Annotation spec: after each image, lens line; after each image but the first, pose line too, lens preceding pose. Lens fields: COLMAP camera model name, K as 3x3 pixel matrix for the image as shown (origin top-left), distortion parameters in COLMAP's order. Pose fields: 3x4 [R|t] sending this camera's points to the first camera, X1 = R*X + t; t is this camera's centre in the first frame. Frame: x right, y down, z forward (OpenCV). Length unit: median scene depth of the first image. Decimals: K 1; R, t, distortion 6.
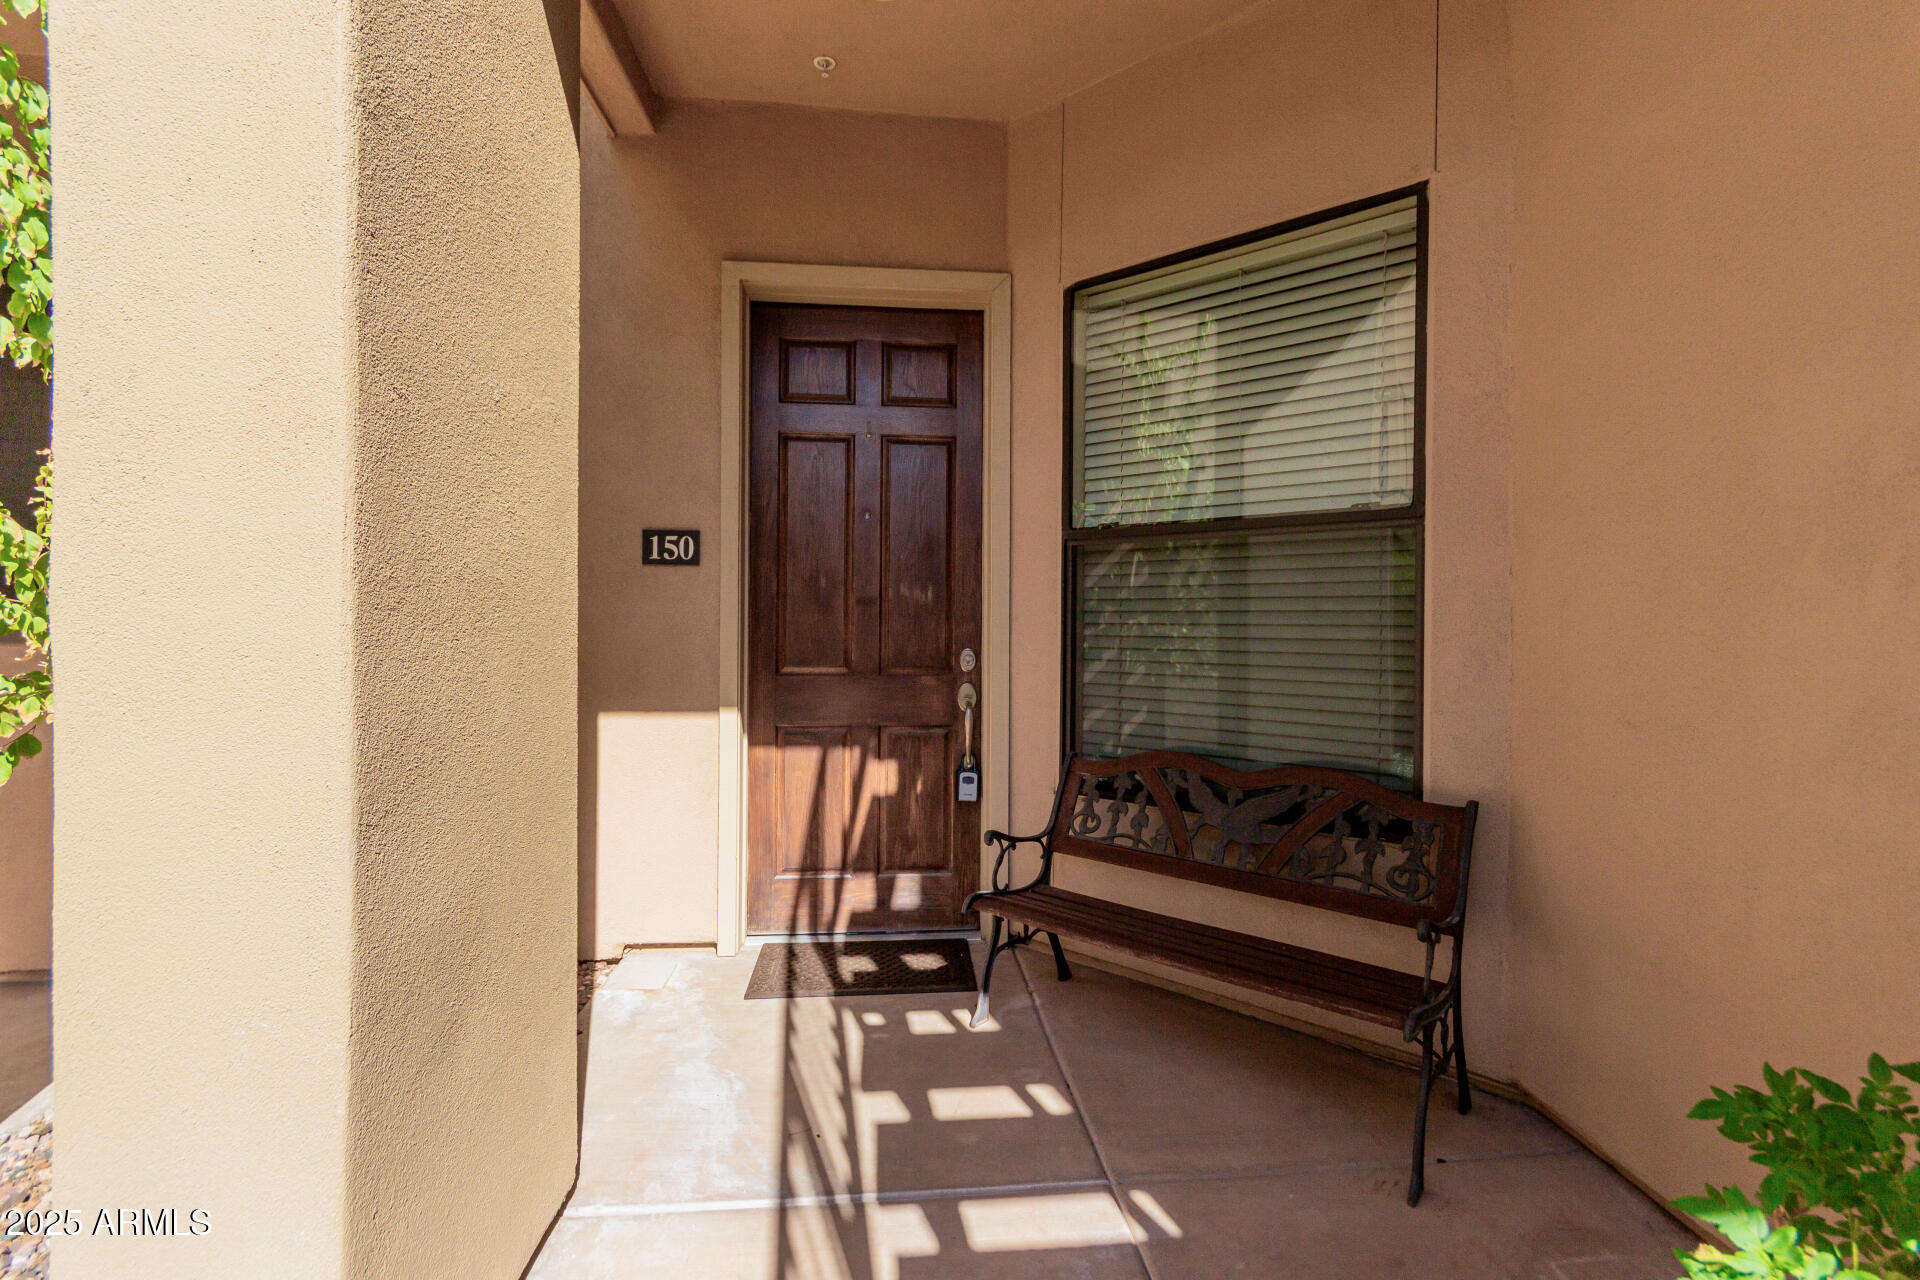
lens RADIAL K [[899.6, 0, 957.4], [0, 899.6, 638.4], [0, 0, 1]] dist [0.009133, 0.001003]
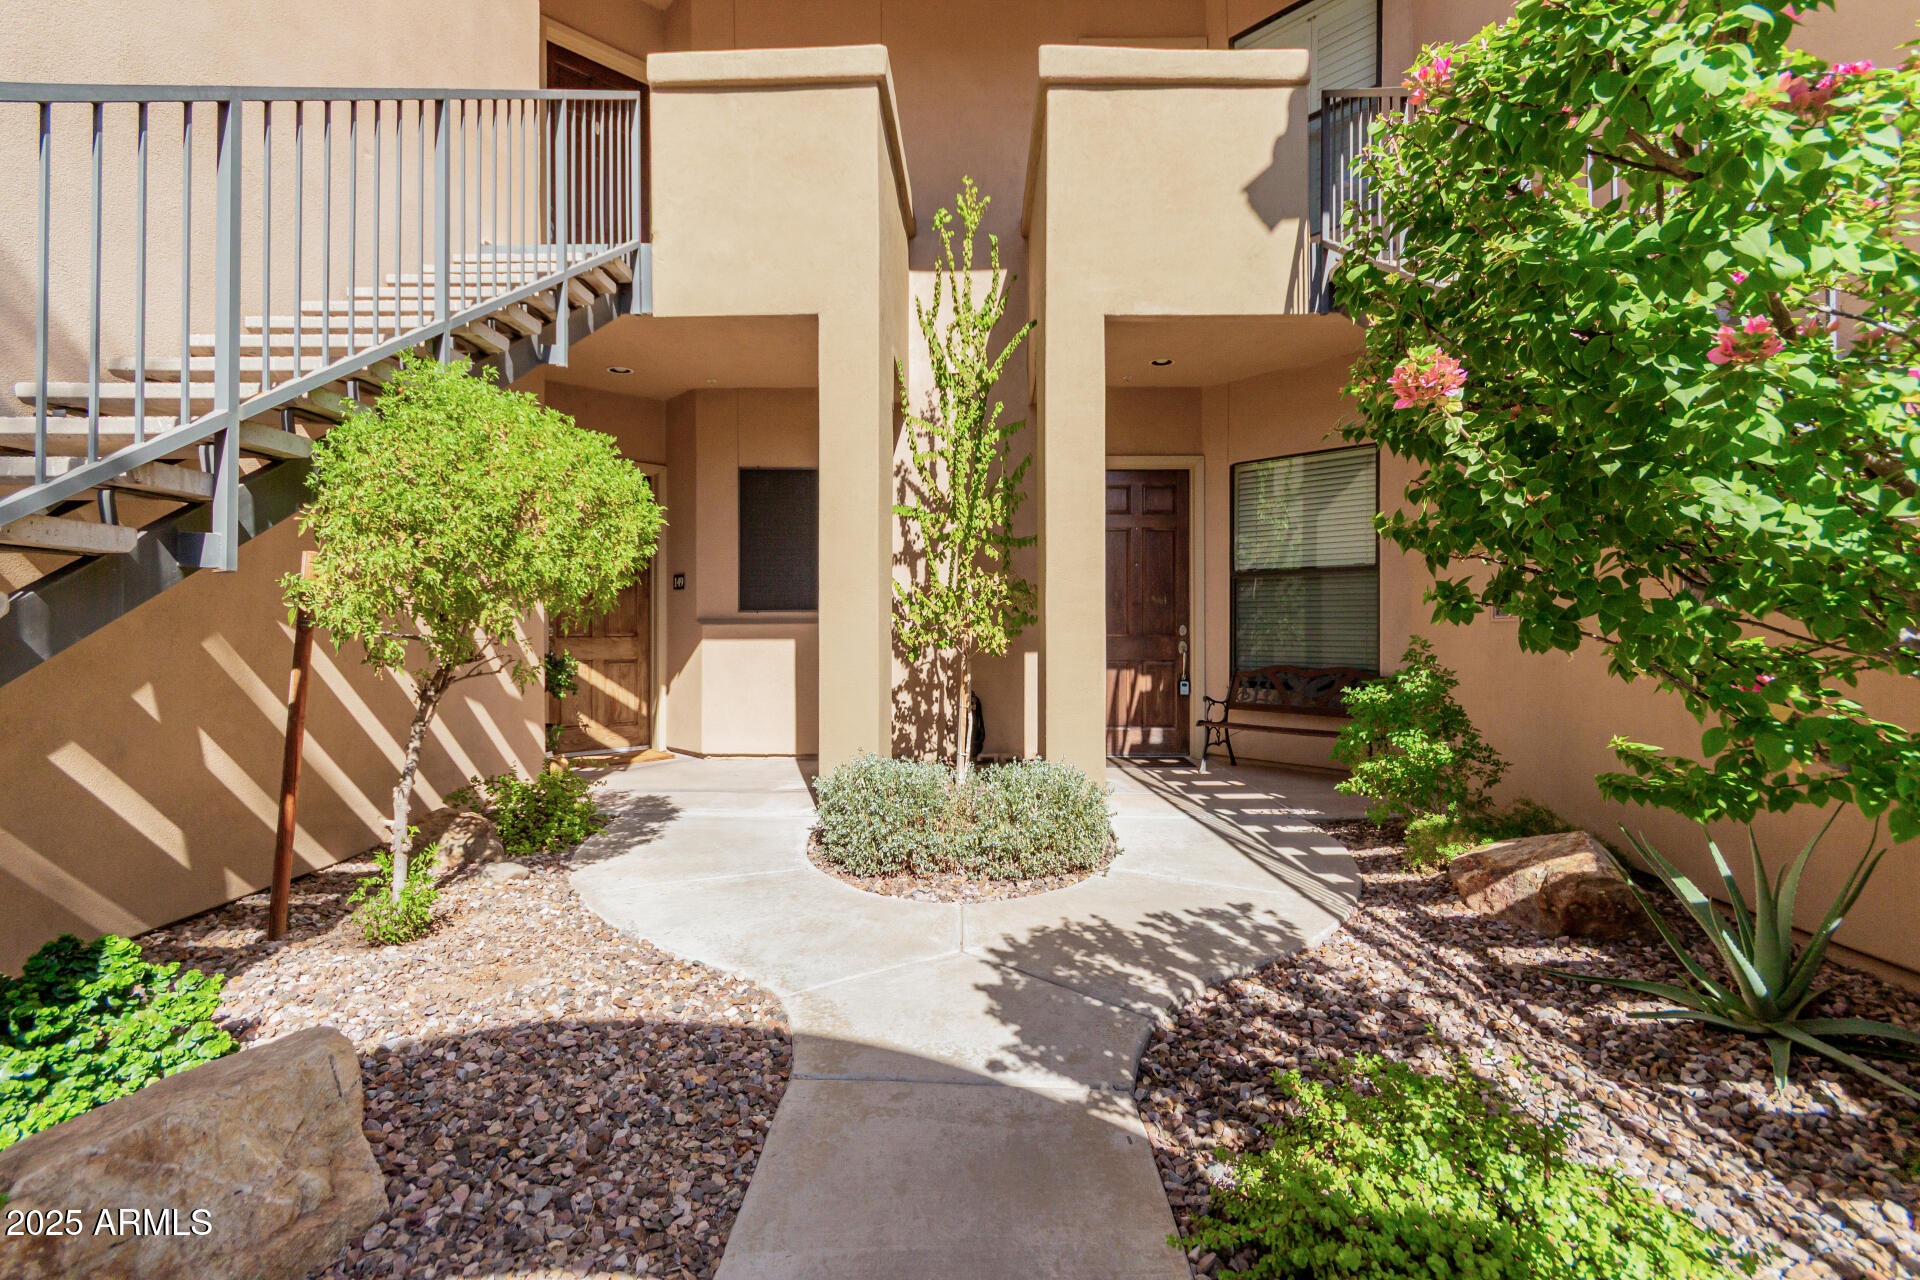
lens RADIAL K [[899.6, 0, 960.0], [0, 899.6, 631.5], [0, 0, 1]] dist [0.009133, 0.001003]
pose [[0.993569, -0.007237, -0.112995, -0.283620], [0.006297, 0.999943, -0.008674, 0.043440], [0.113051, 0.007907, 0.993558, -1.246517]]
